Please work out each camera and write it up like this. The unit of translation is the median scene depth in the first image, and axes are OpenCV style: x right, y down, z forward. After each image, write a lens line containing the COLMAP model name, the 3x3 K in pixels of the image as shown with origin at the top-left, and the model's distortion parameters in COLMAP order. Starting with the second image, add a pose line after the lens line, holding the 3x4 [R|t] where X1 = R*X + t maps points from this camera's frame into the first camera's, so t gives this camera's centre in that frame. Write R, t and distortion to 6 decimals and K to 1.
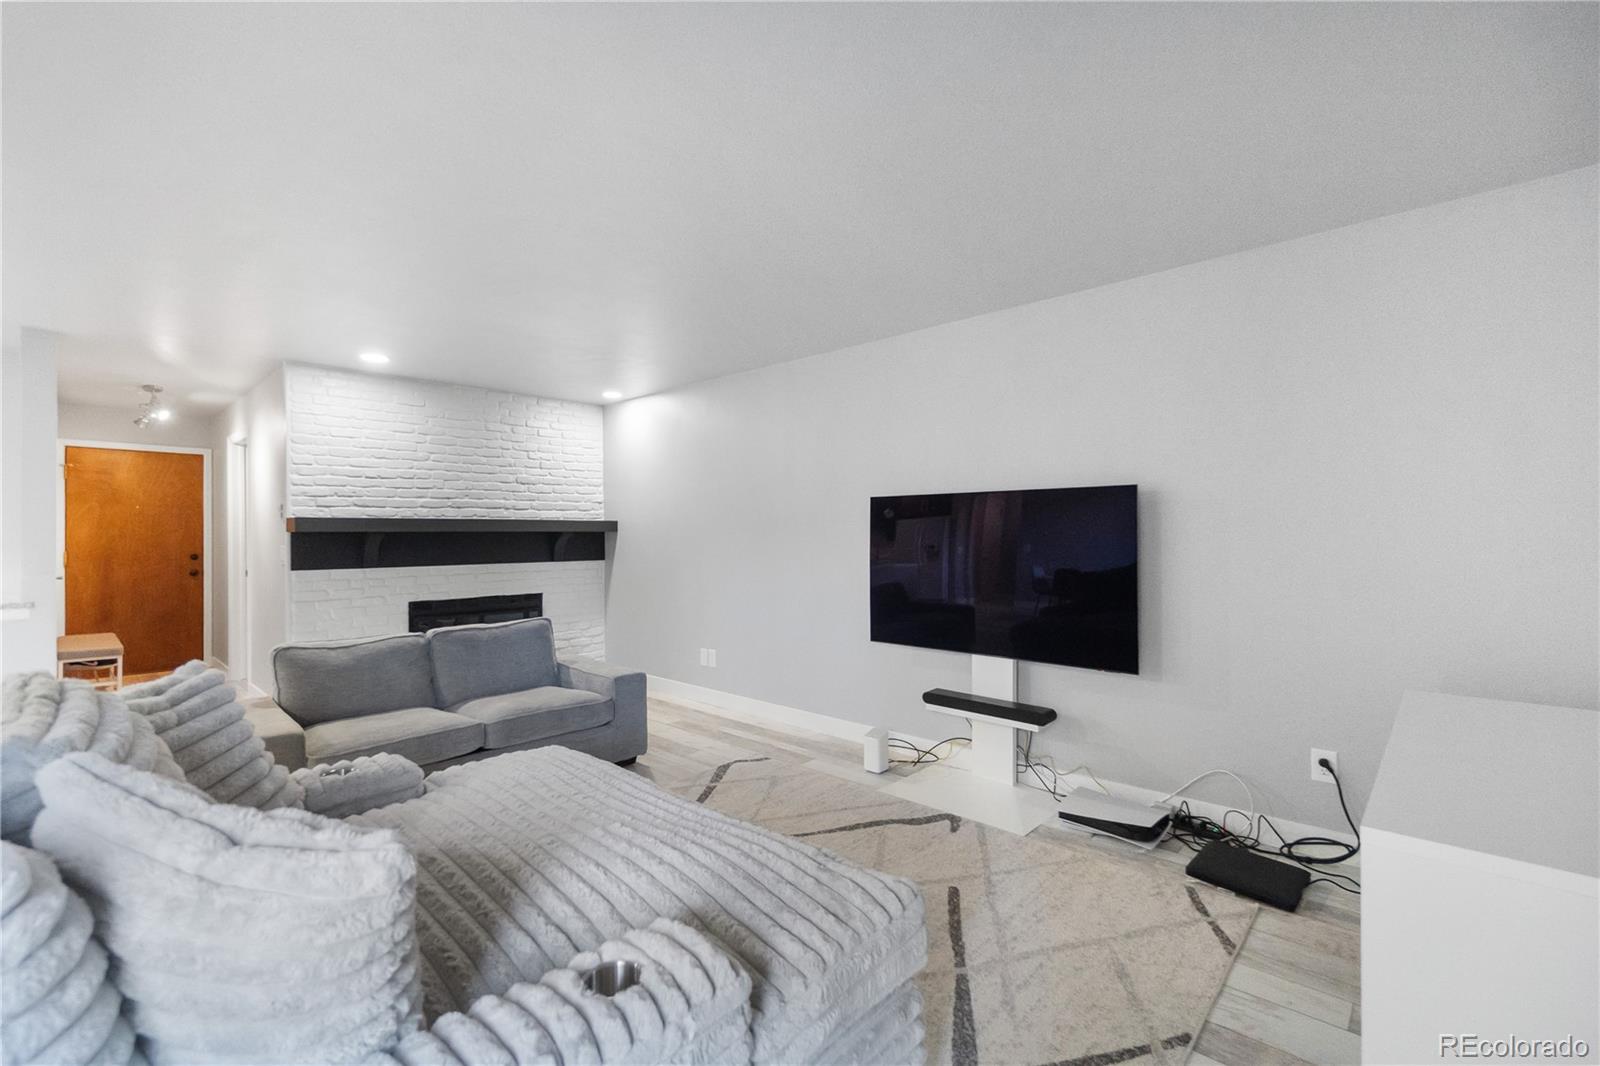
lens RADIAL K [[706.3, 0, 793.5], [0, 706.3, 533.9], [0, 0, 1]] dist [-0.002982, -0.000081]
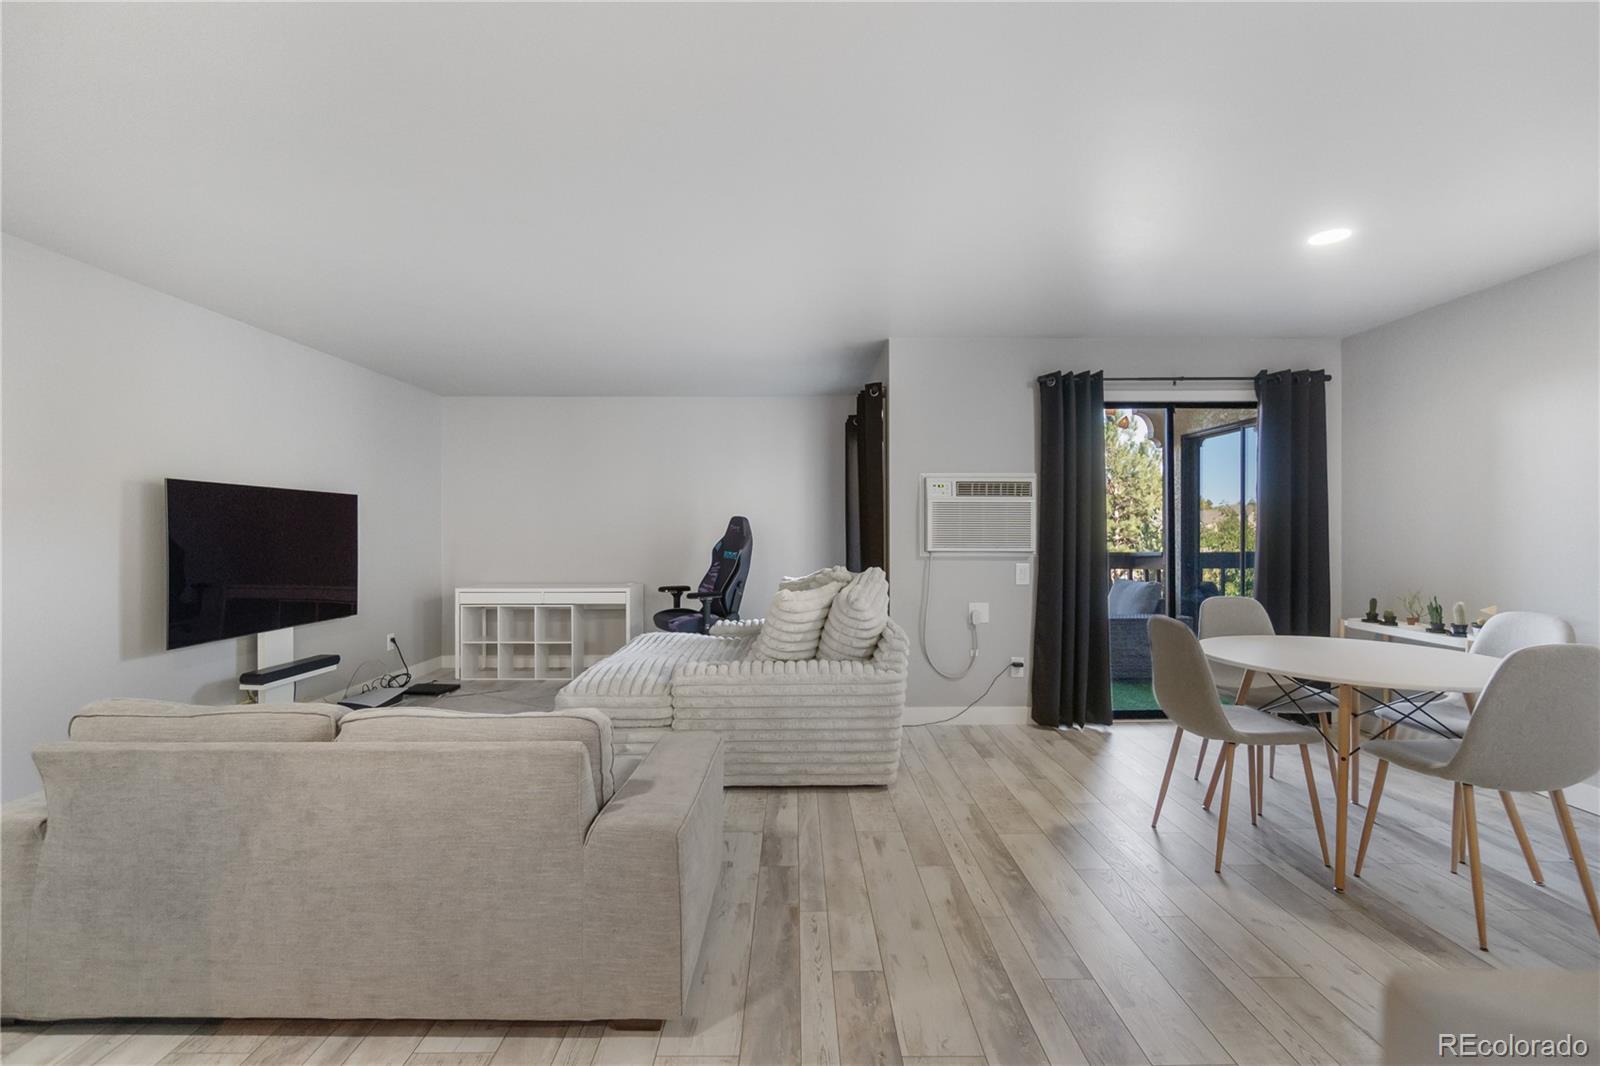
lens RADIAL K [[698.1, 0, 801.5], [0, 698.1, 535.3], [0, 0, 1]] dist [-0.001241, 0.003431]
pose [[-0.697686, 0.002742, 0.716398, -0.853325], [0.005067, 0.999987, 0.001108, 0.015482], [-0.716385, 0.004403, -0.697691, 0.877793]]
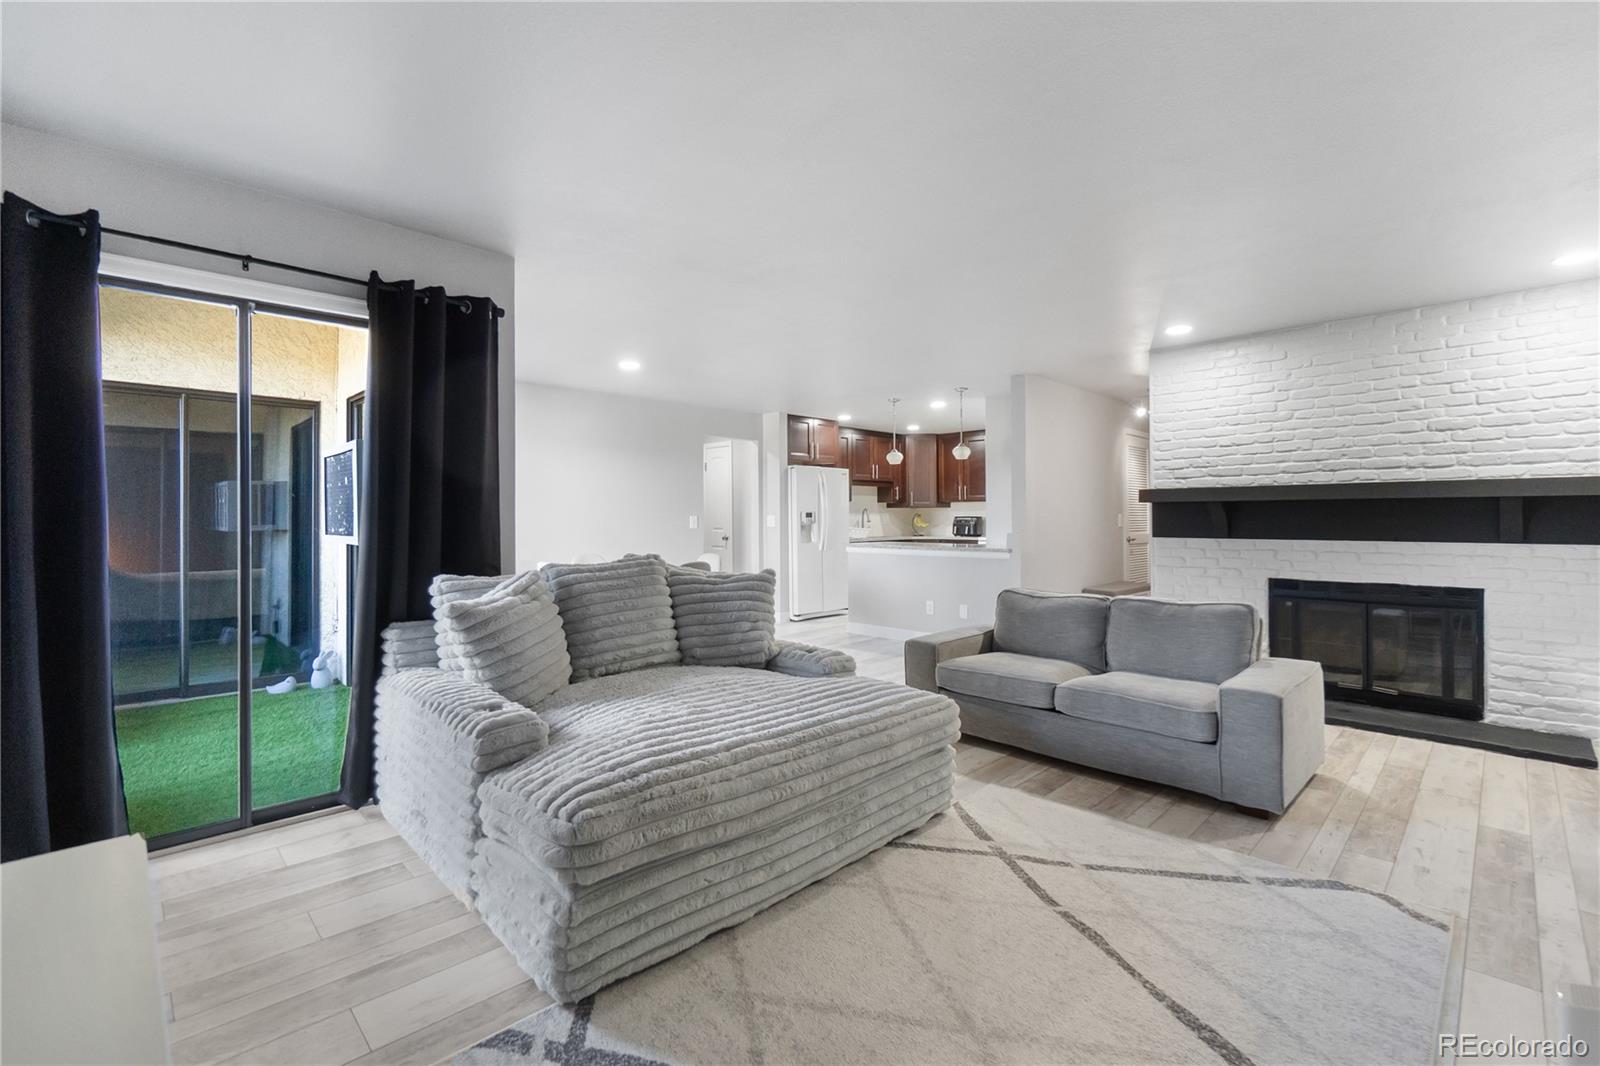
lens RADIAL K [[702.1, 0, 799.4], [0, 702.1, 513.9], [0, 0, 1]] dist [-0.001632, 0.000200]
pose [[-0.029964, 0.001028, -0.999550, 0.406684], [0.002529, 0.999996, 0.000952, 0.012393], [0.999548, -0.002500, -0.029967, 0.454328]]
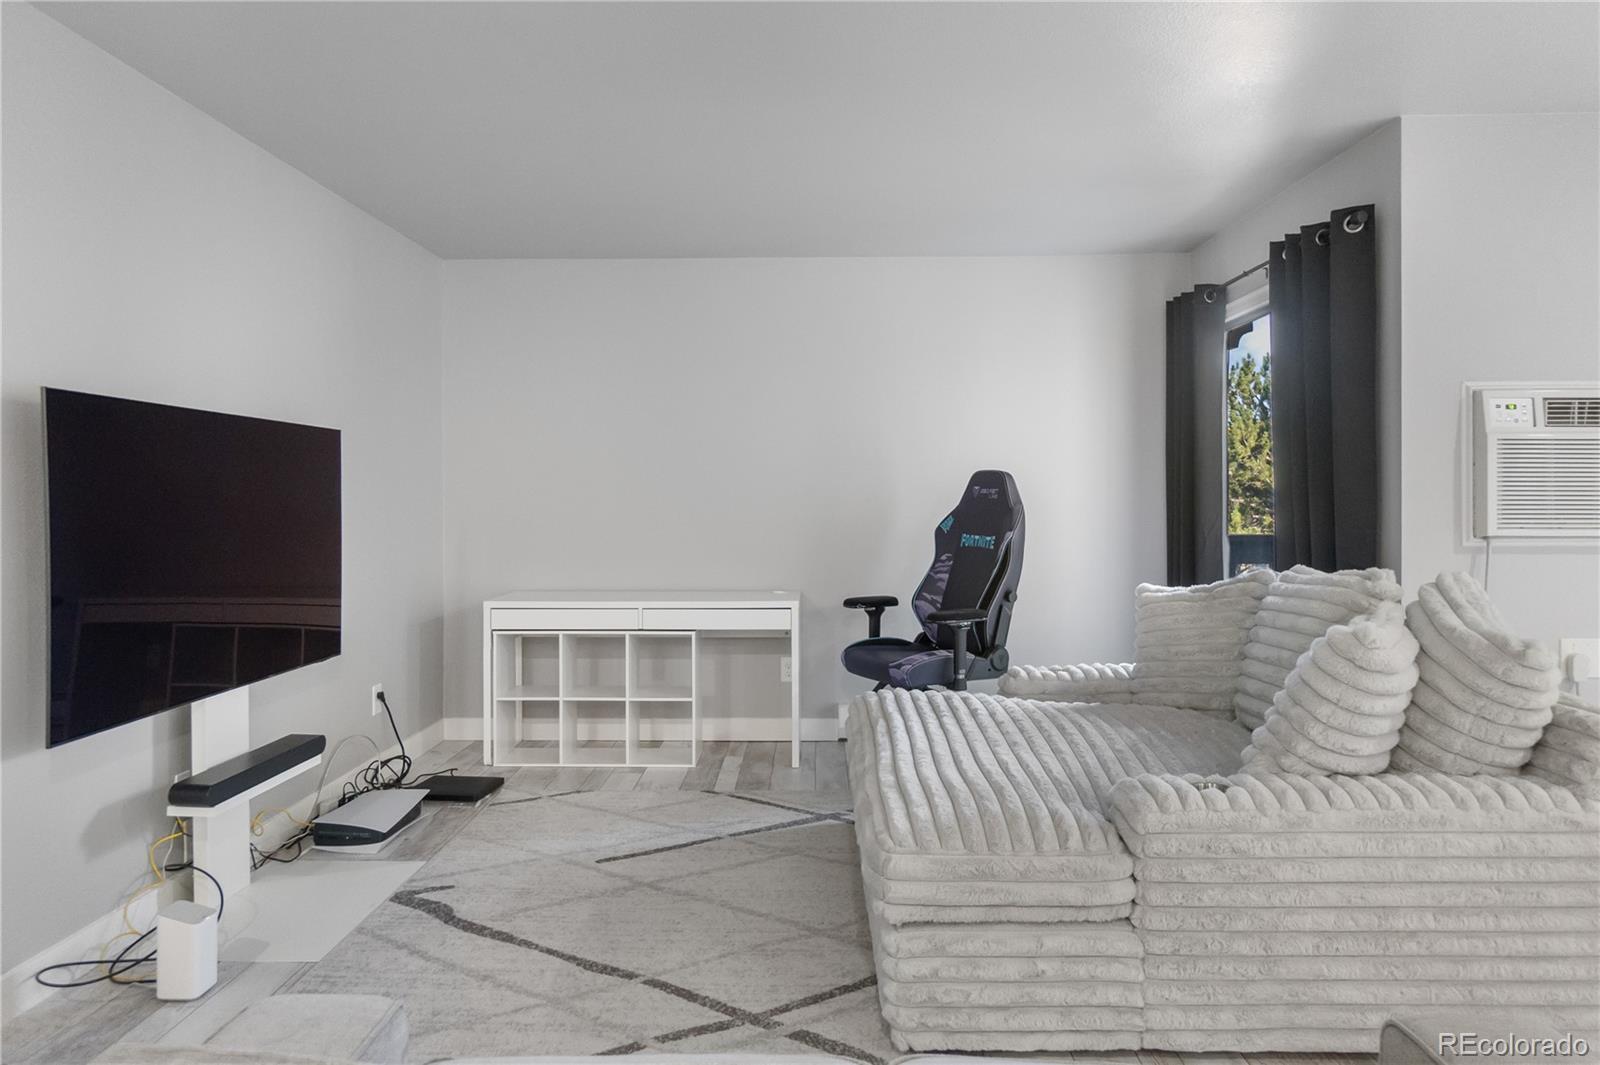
lens RADIAL K [[1038.4, 0, 800.5], [0, 1038.4, 515.7], [0, 0, 1]] dist [0.004705, 0.000459]
pose [[-0.681374, -0.004010, 0.731925, -0.511452], [0.005931, 0.999922, 0.011001, 0.014190], [-0.731912, 0.011837, -0.681297, 0.919014]]
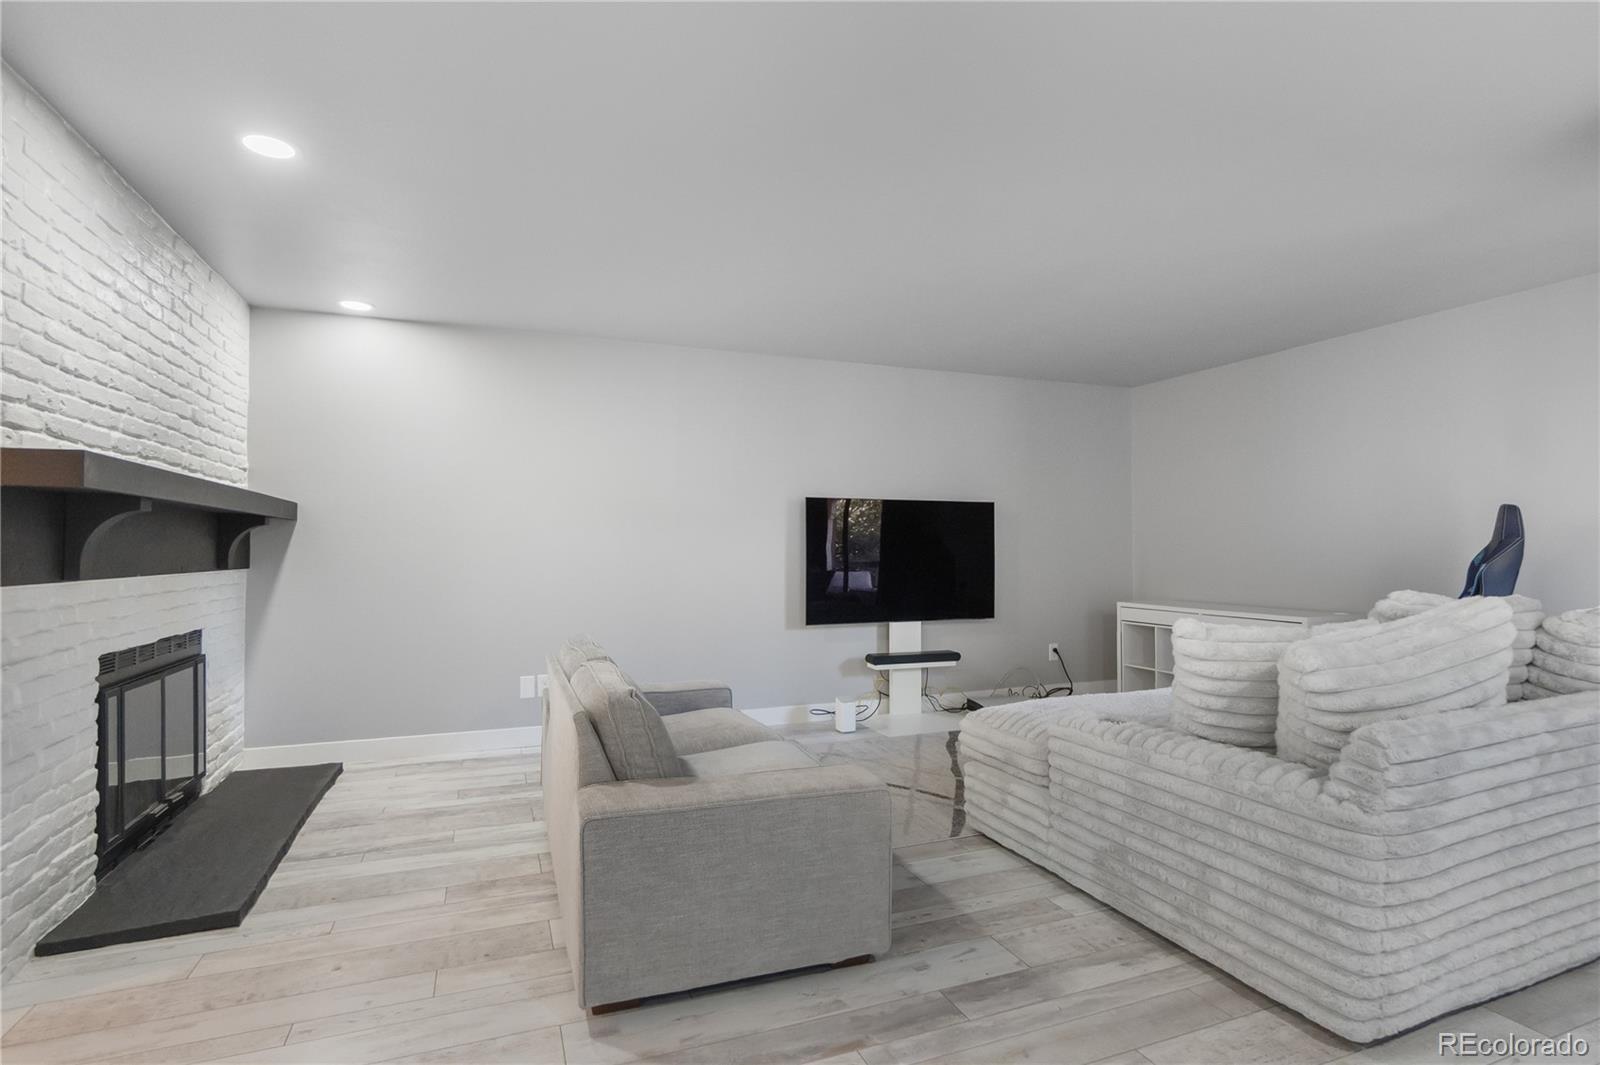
lens RADIAL K [[783.5, 0, 792.9], [0, 783.5, 534.7], [0, 0, 1]] dist [-0.002515, -0.000339]
pose [[0.419725, 0.022688, 0.907368, -0.872429], [-0.000663, 0.999695, -0.024690, 0.032238], [-0.907651, 0.009762, 0.419612, 0.417778]]
